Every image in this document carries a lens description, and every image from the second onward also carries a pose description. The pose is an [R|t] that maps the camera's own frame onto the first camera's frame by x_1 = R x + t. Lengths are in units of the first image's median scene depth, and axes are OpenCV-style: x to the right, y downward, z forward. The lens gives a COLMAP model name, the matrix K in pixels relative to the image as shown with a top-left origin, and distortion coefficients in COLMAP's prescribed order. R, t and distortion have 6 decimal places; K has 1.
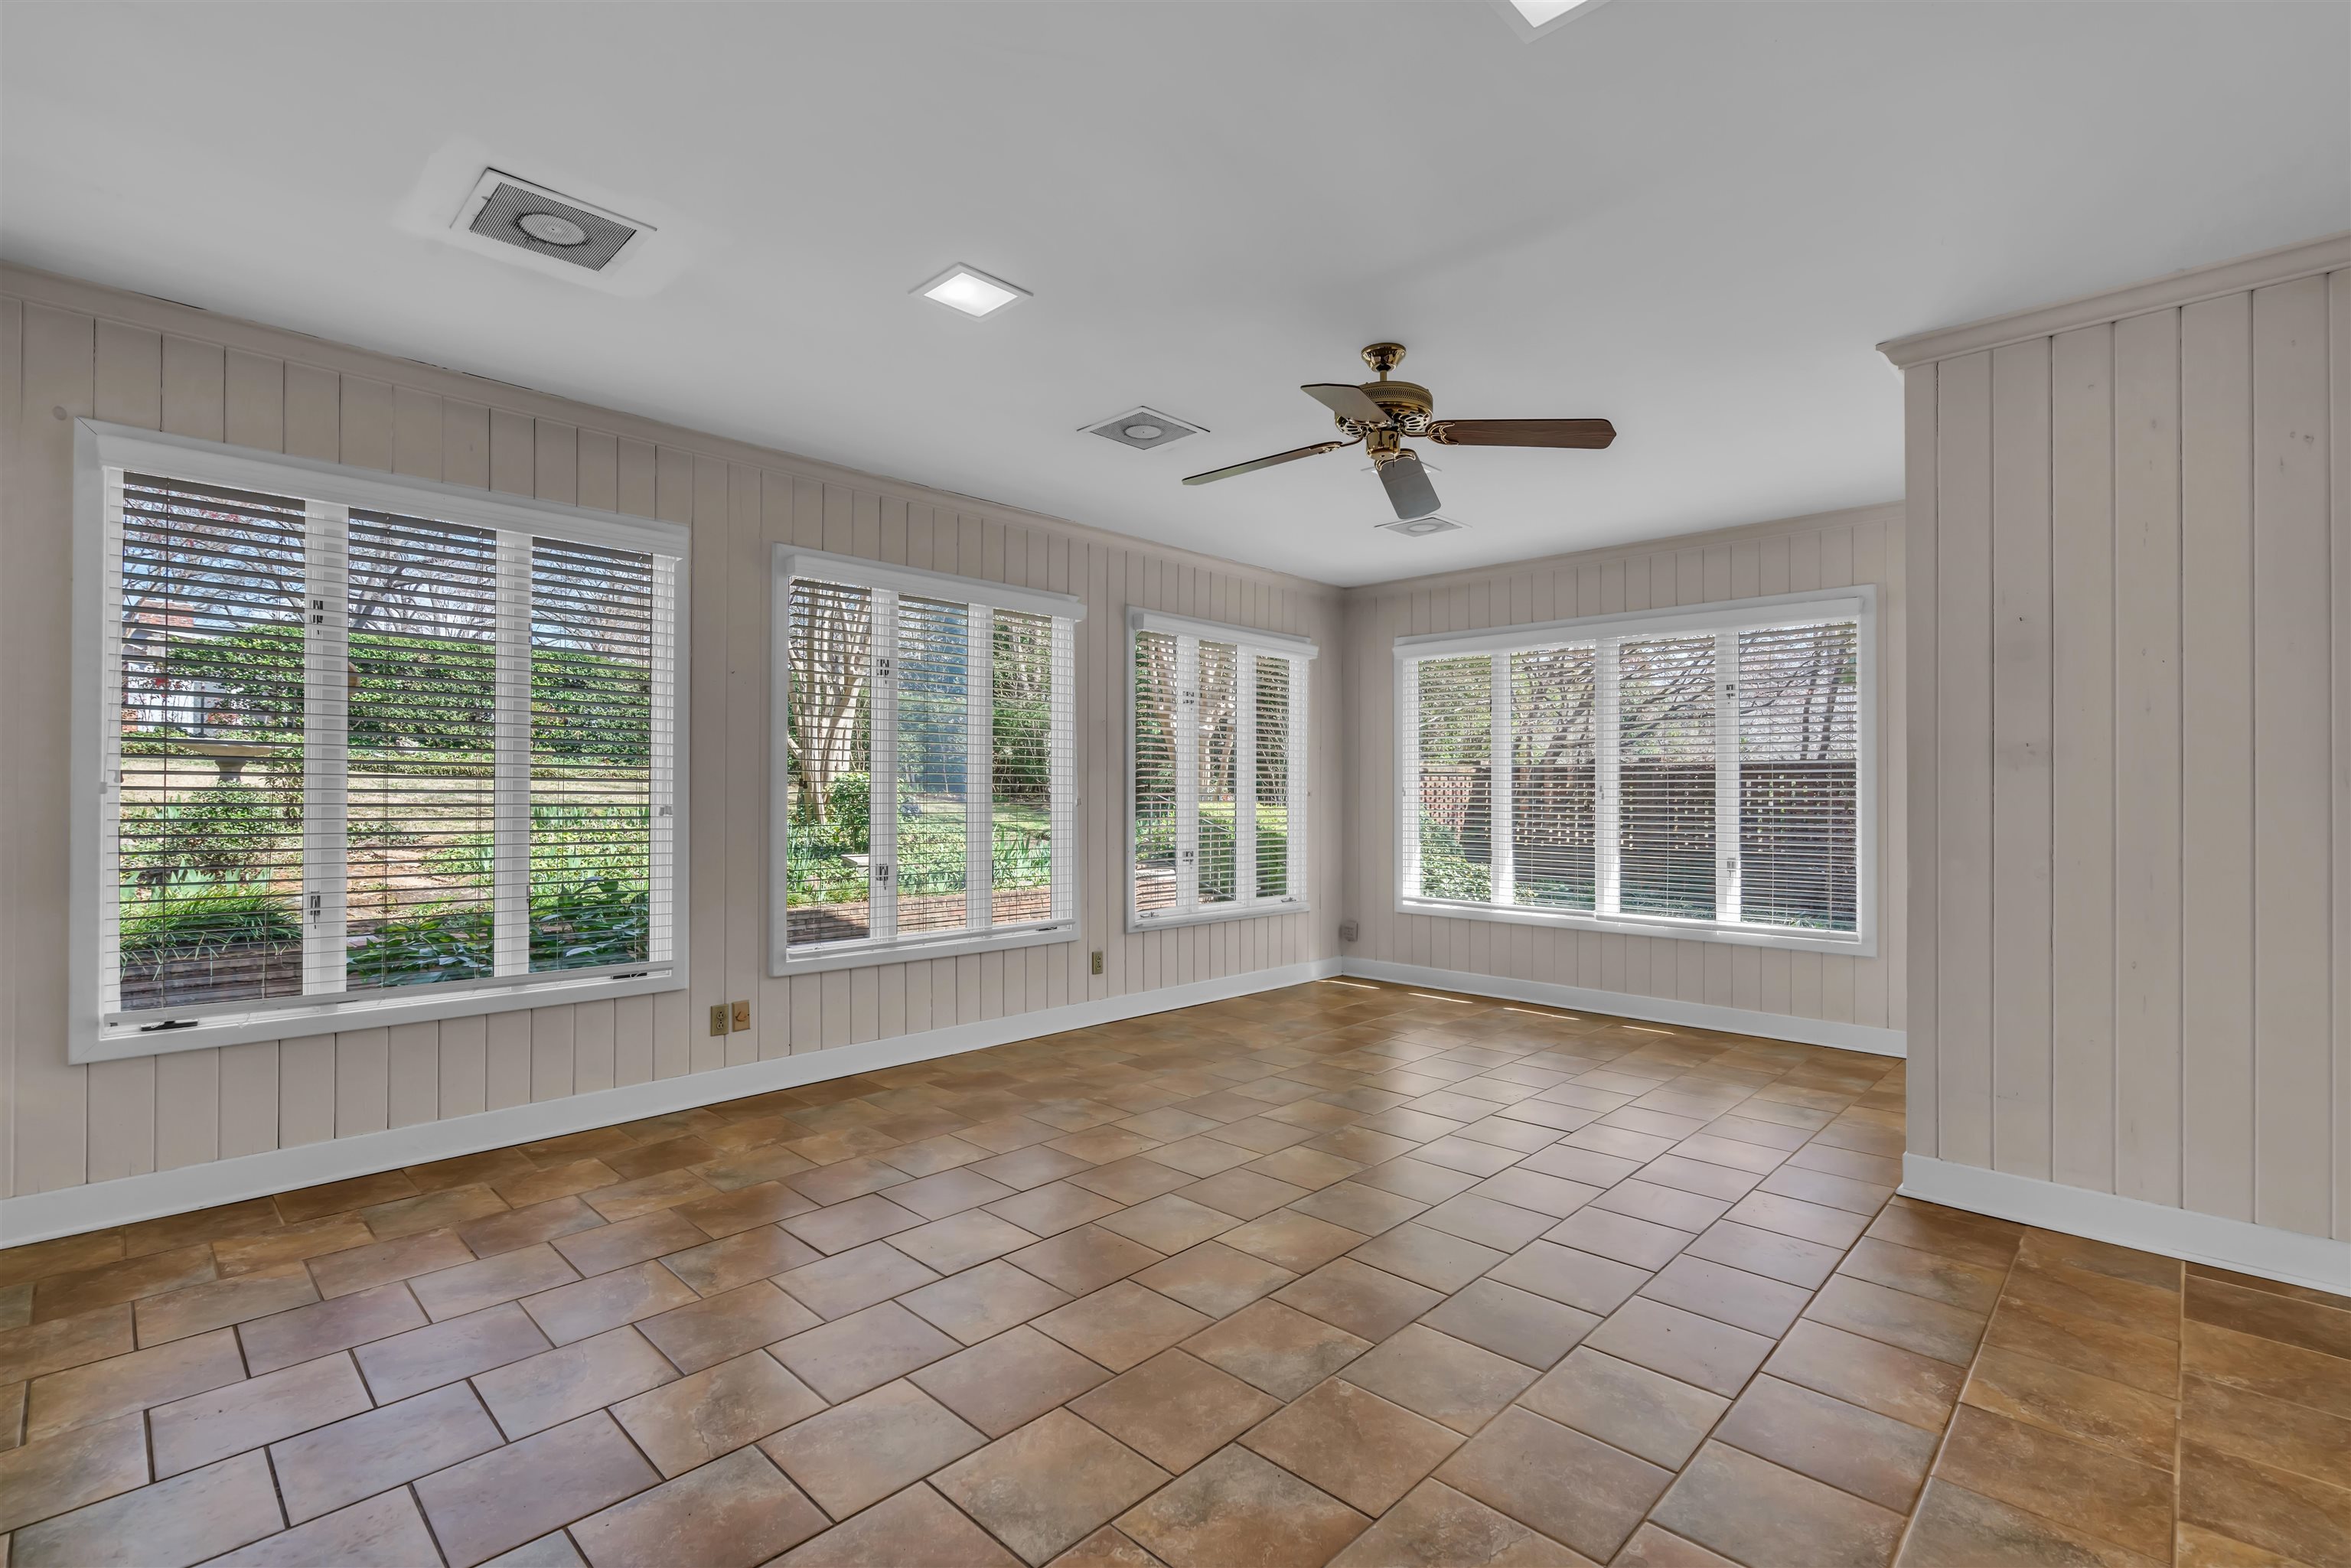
lens RADIAL K [[1059.5, 0, 1168.2], [0, 1059.5, 787.8], [0, 0, 1]] dist [-0.001638, 0.000282]
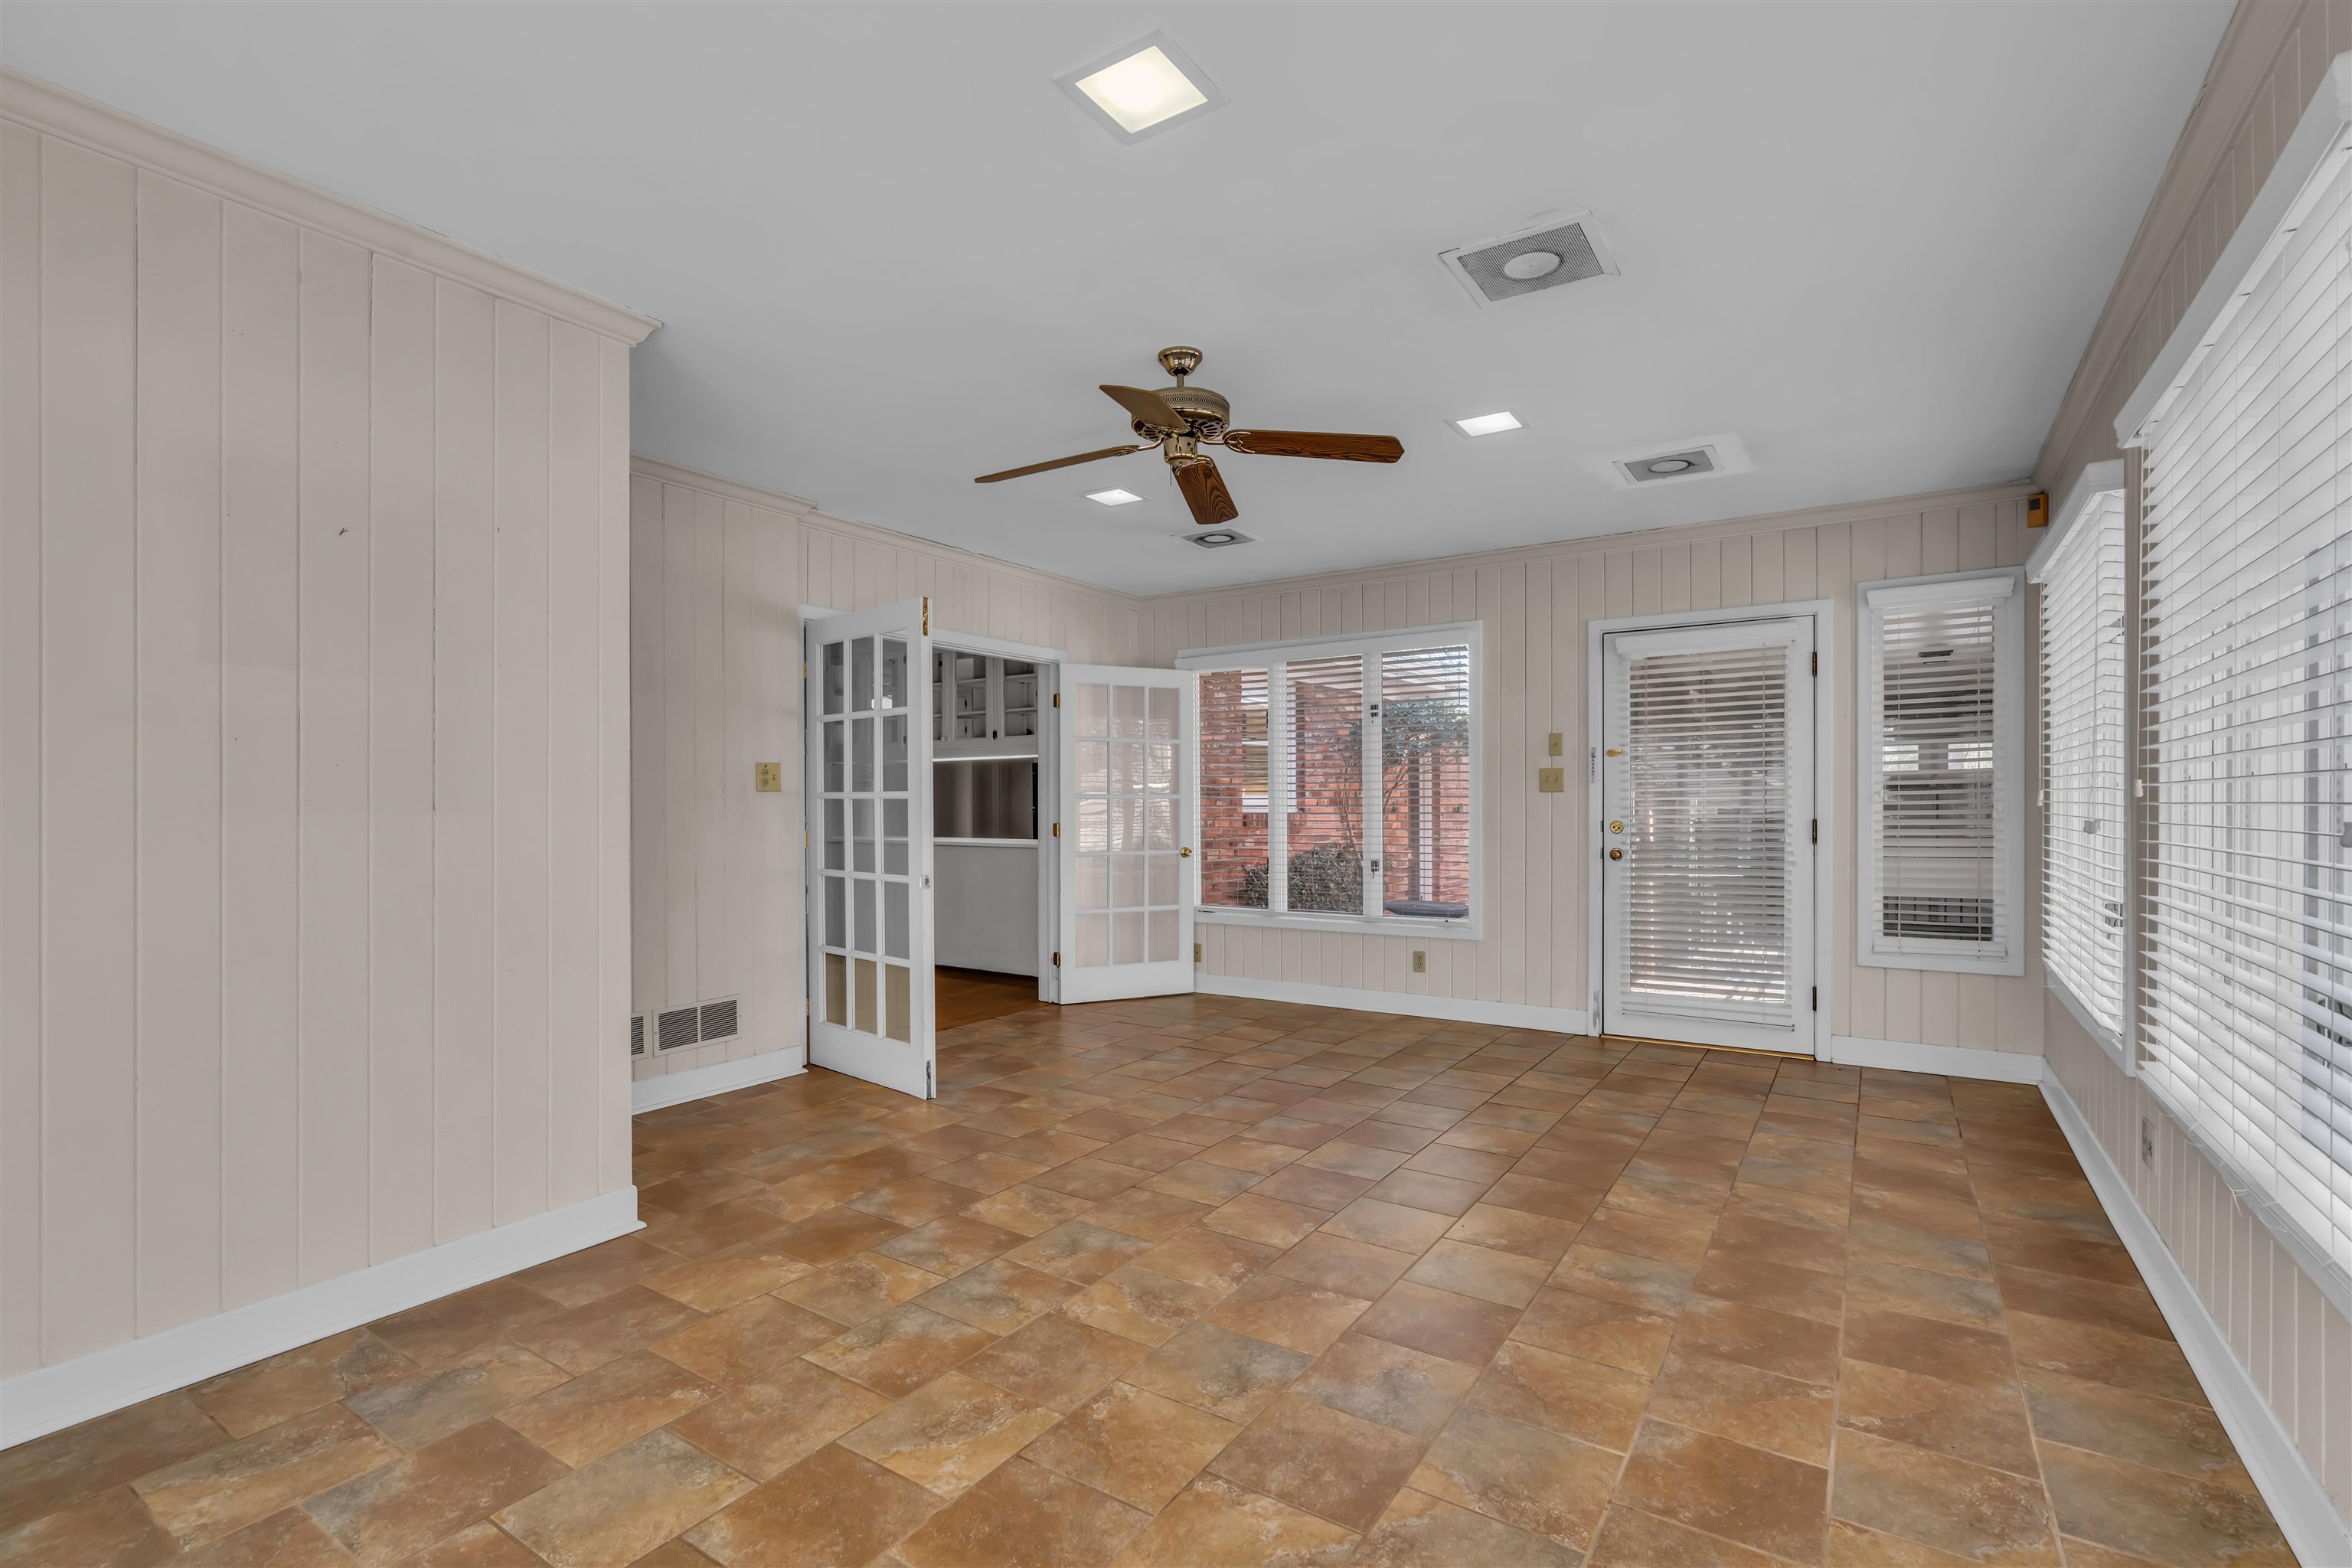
lens RADIAL K [[1074.4, 0, 1165.5], [0, 1074.4, 776.4], [0, 0, 1]] dist [0.000383, 0.000586]
pose [[-0.982686, -0.006868, -0.185149, 0.331266], [-0.000721, 0.999447, -0.033246, 0.011542], [0.185275, -0.032537, -0.982148, 1.633752]]
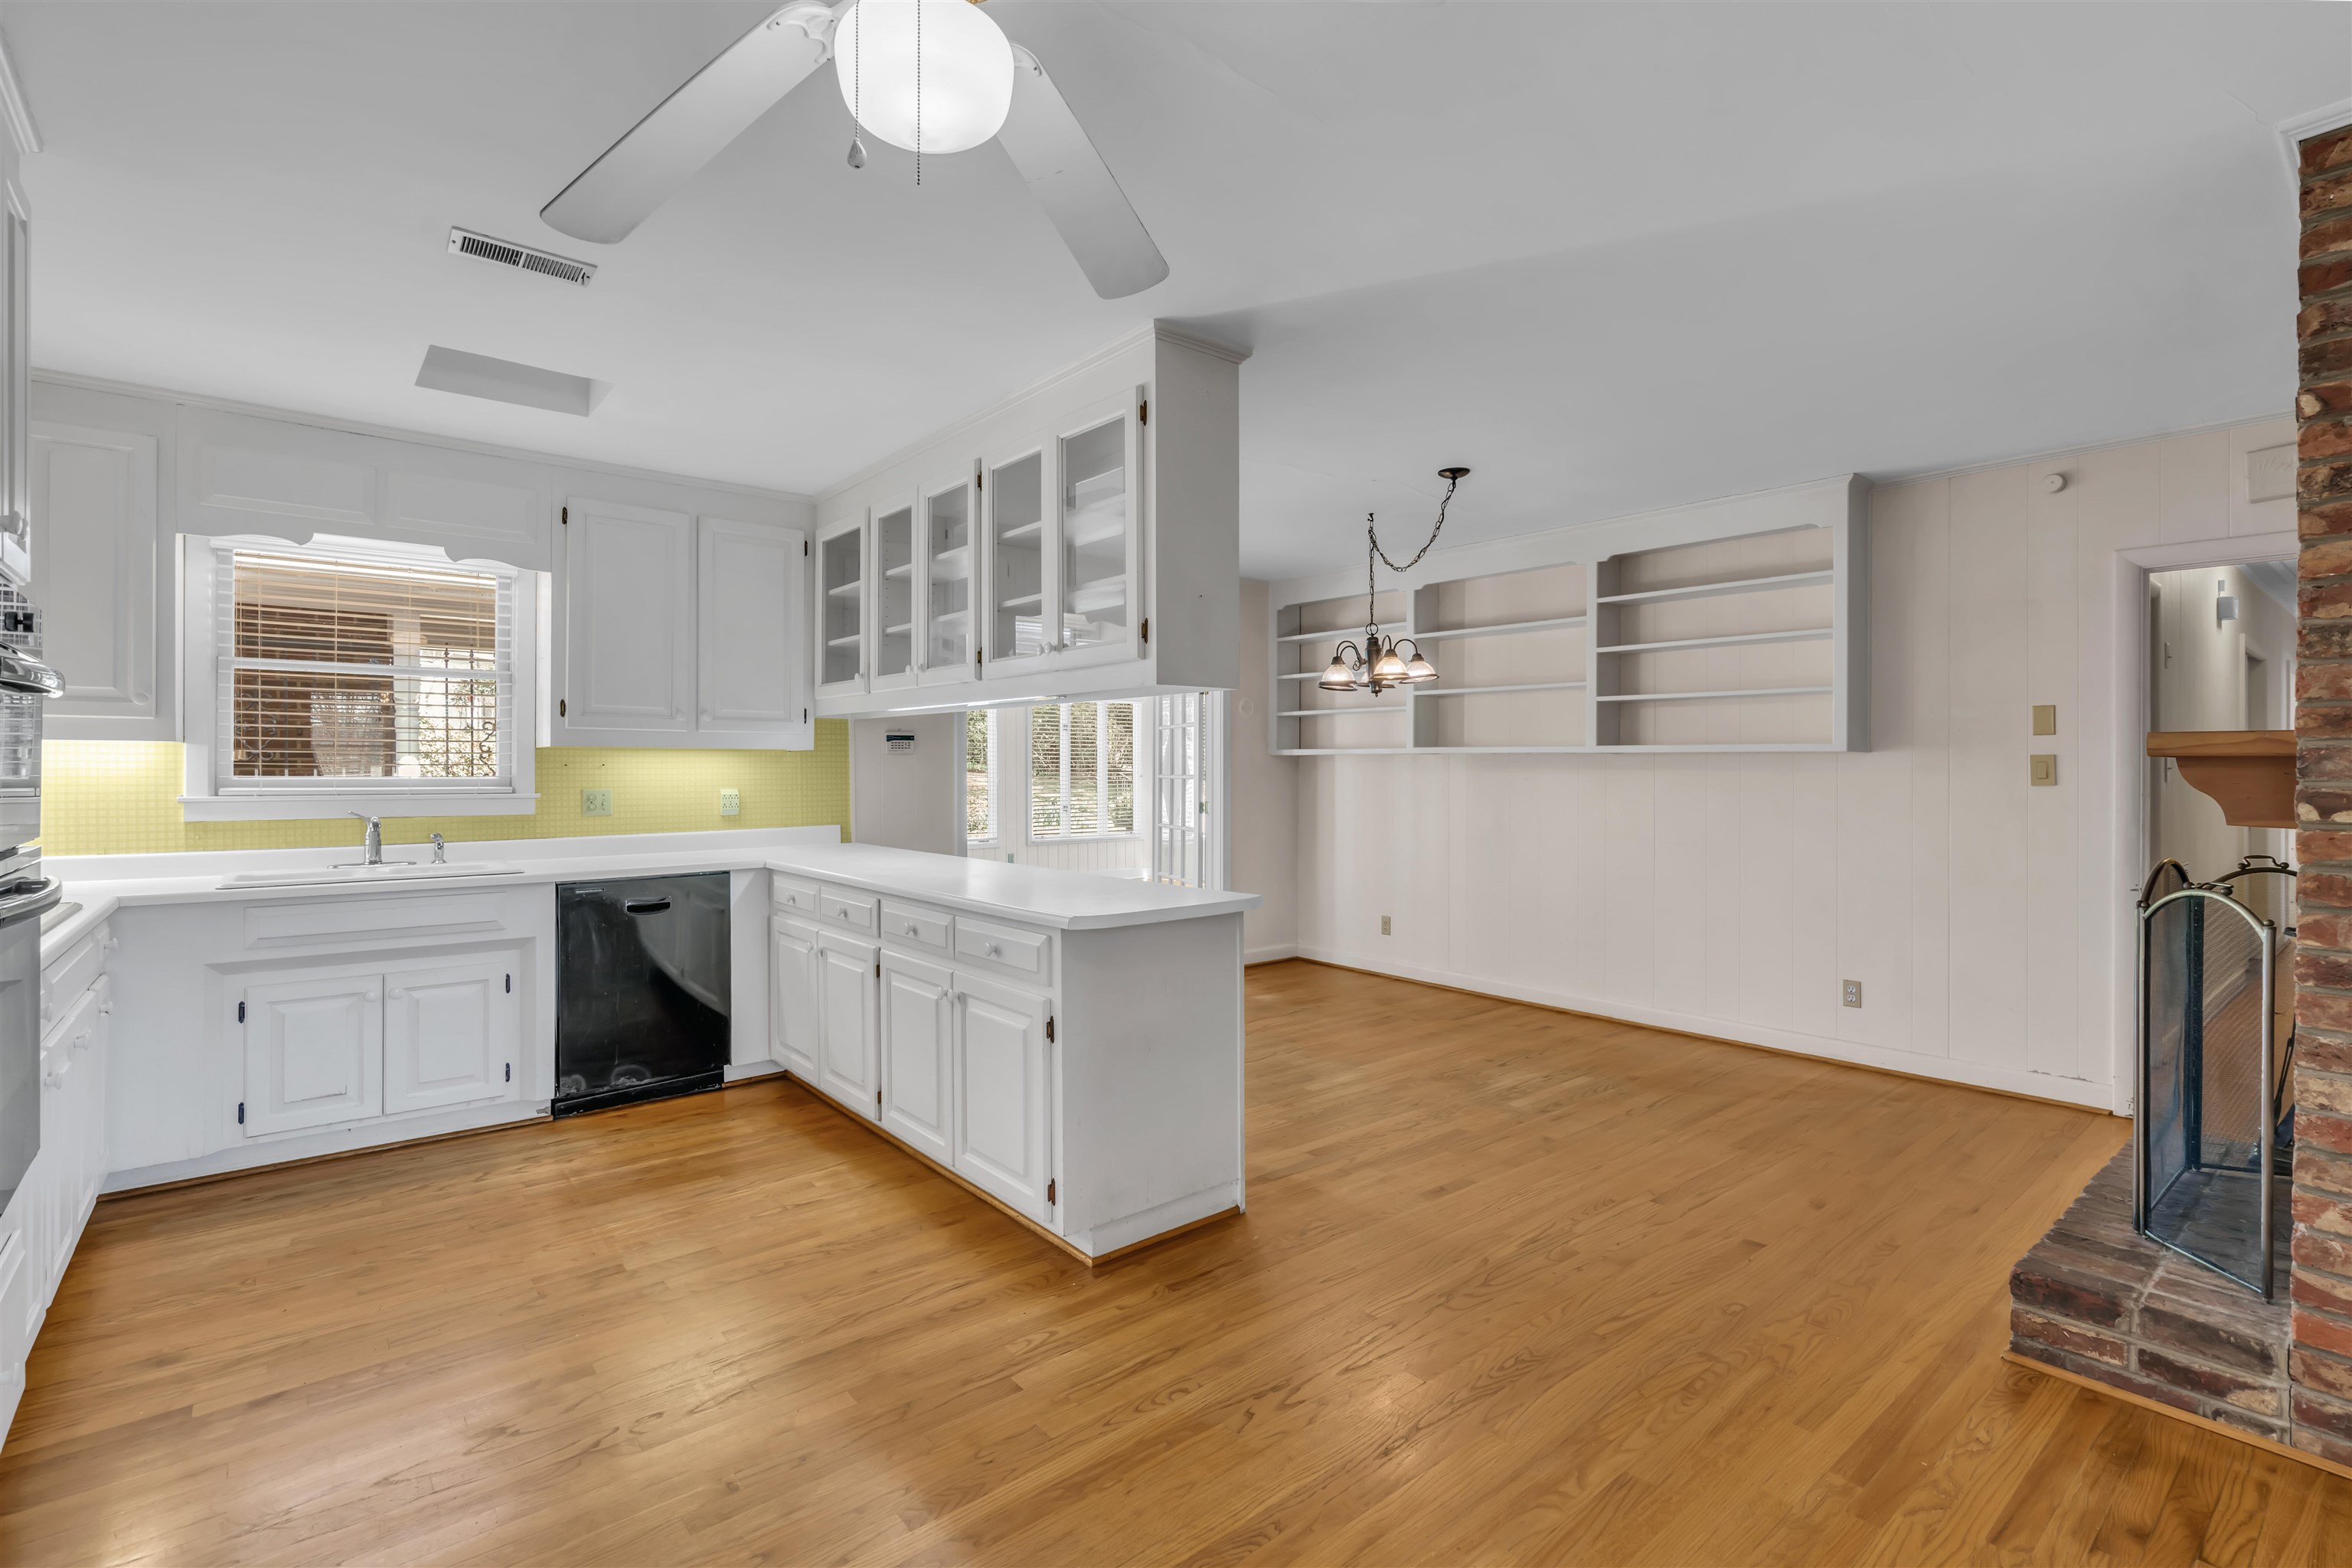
lens RADIAL K [[1071.6, 0, 1166.3], [0, 1071.6, 765.2], [0, 0, 1]] dist [-0.003079, 0.000148]
pose [[0.994182, -0.002966, -0.107672, 0.606465], [0.003320, 0.999990, 0.003107, -0.032447], [0.107661, -0.003446, 0.994182, -1.409104]]
